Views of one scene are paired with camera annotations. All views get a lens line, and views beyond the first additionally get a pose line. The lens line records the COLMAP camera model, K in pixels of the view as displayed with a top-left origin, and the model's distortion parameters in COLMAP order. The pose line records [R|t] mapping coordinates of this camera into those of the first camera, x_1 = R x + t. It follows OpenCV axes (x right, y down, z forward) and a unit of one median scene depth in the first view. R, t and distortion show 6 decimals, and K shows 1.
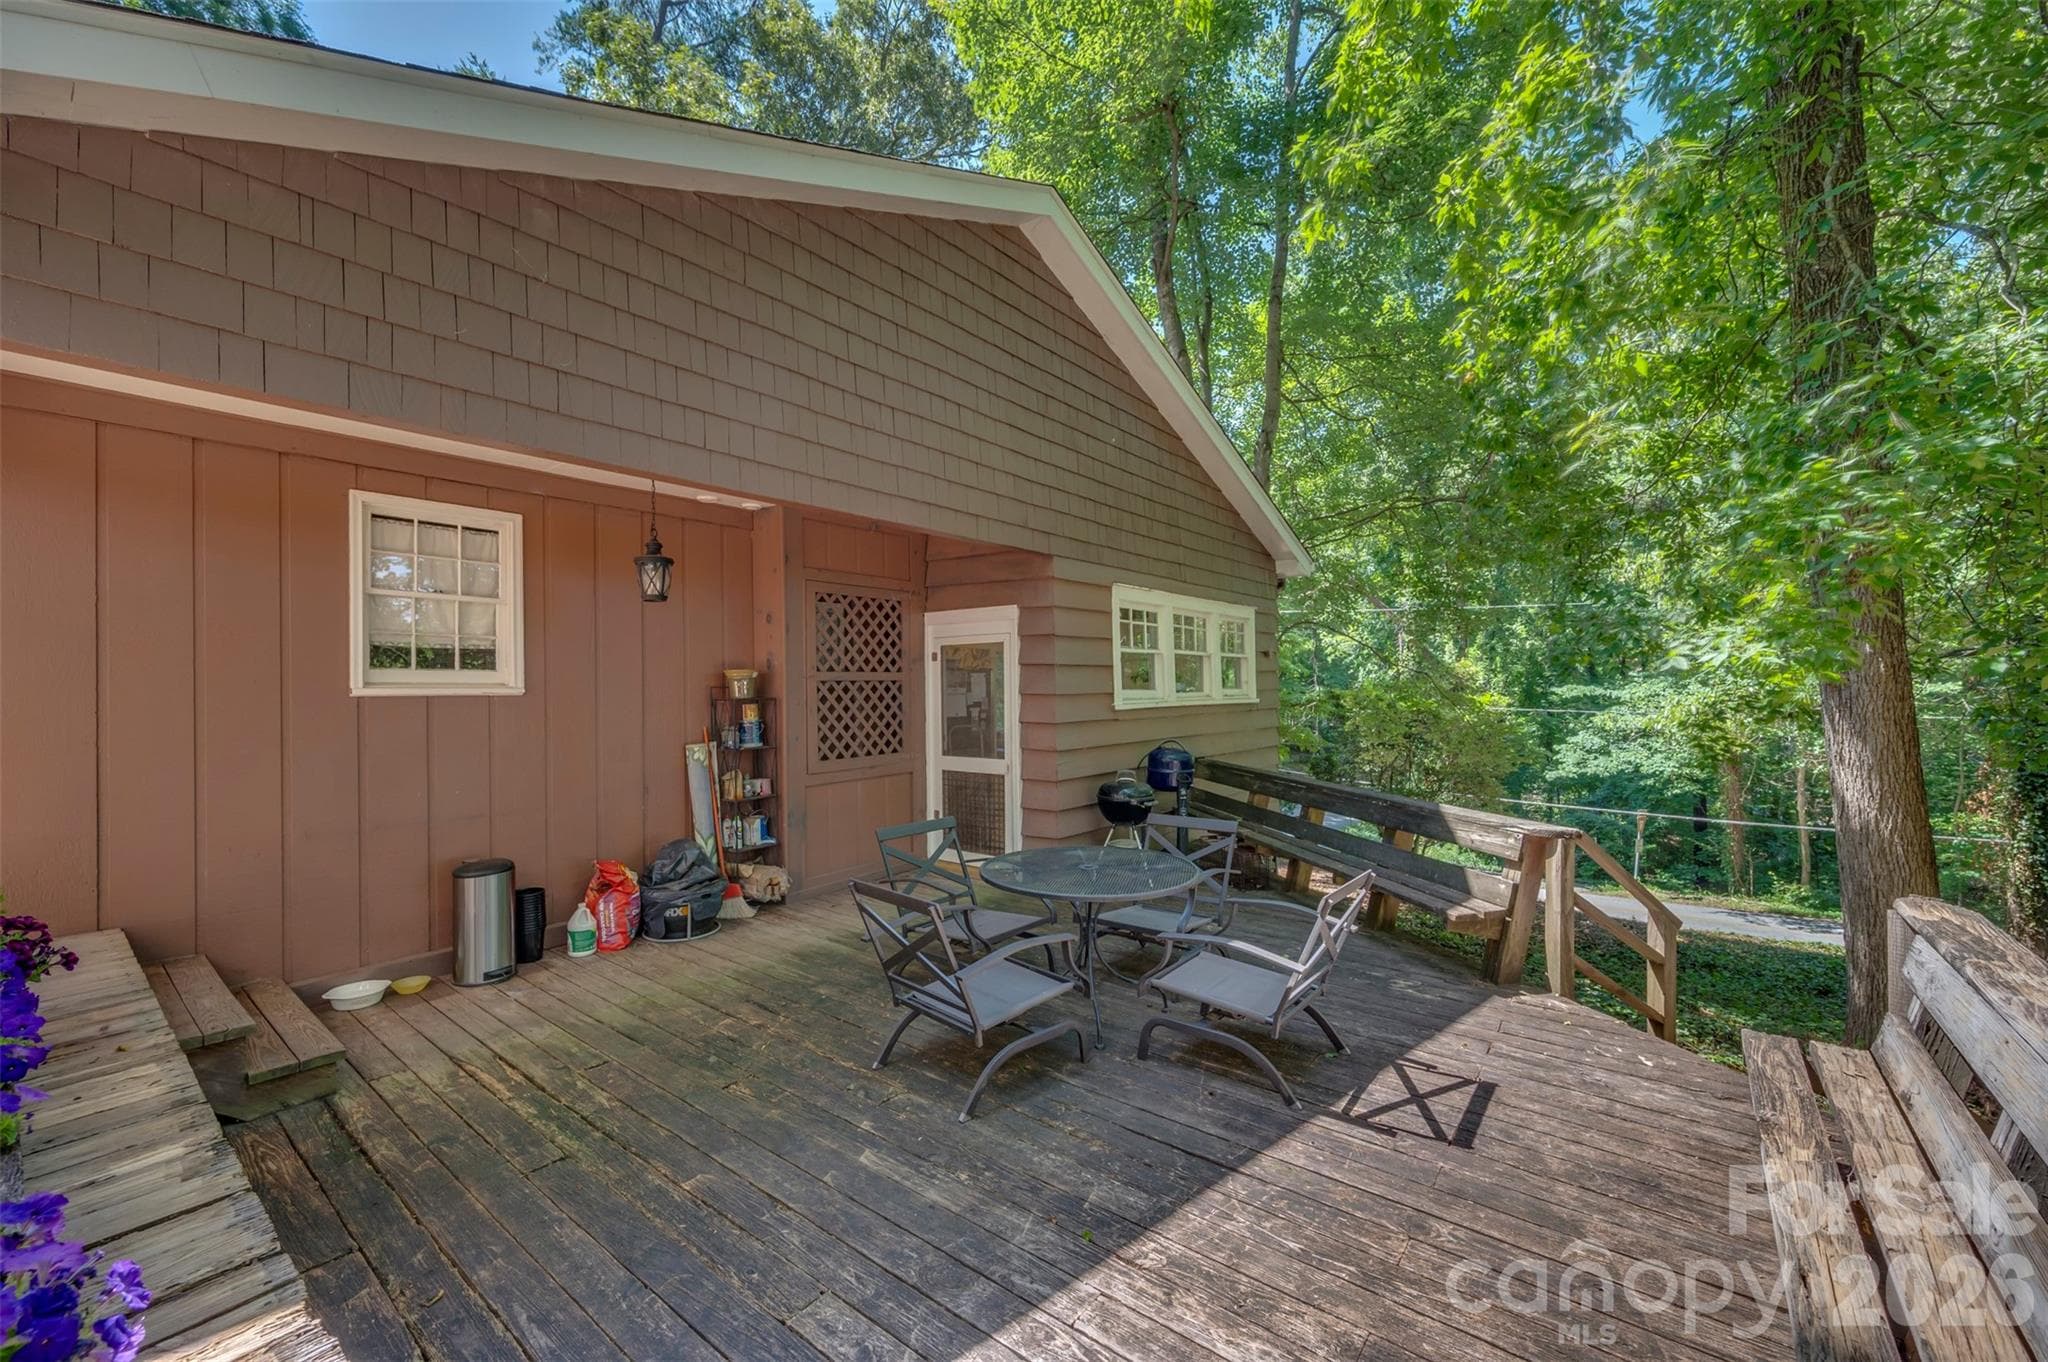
lens RADIAL K [[795.6, 0, 1024.0], [0, 795.6, 681.0], [0, 0, 1]] dist [-0.000324, -0.000146]
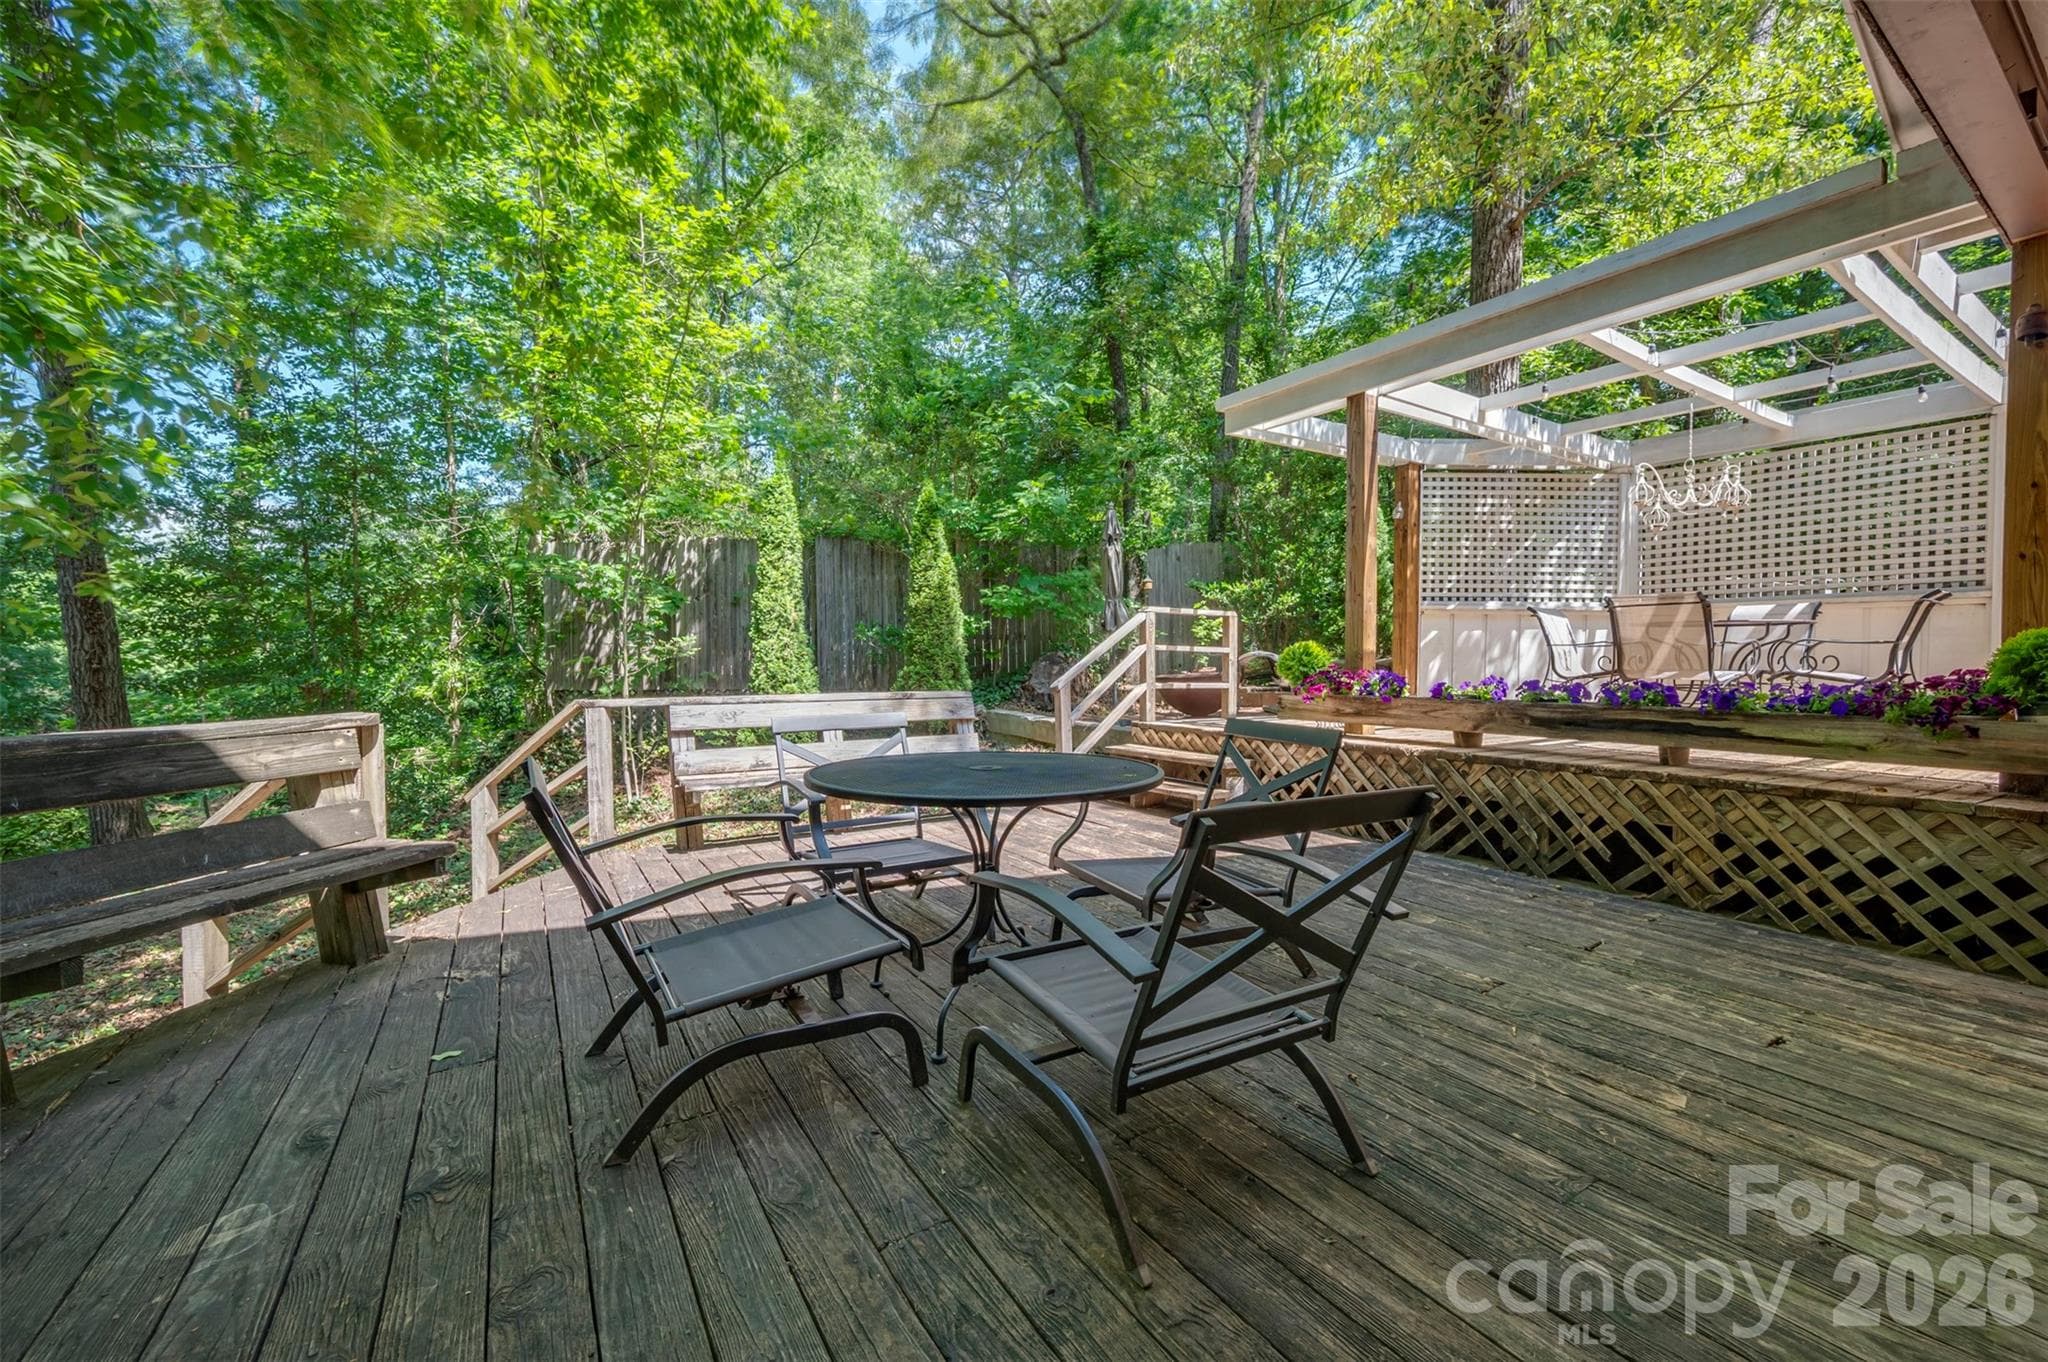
lens RADIAL K [[795.6, 0, 1024.0], [0, 795.6, 681.0], [0, 0, 1]] dist [-0.000324, -0.000146]
pose [[-0.945044, -0.002115, 0.326936, -0.157267], [0.004224, 0.999817, 0.018679, 0.161678], [-0.326916, 0.019033, -0.944862, 1.657172]]
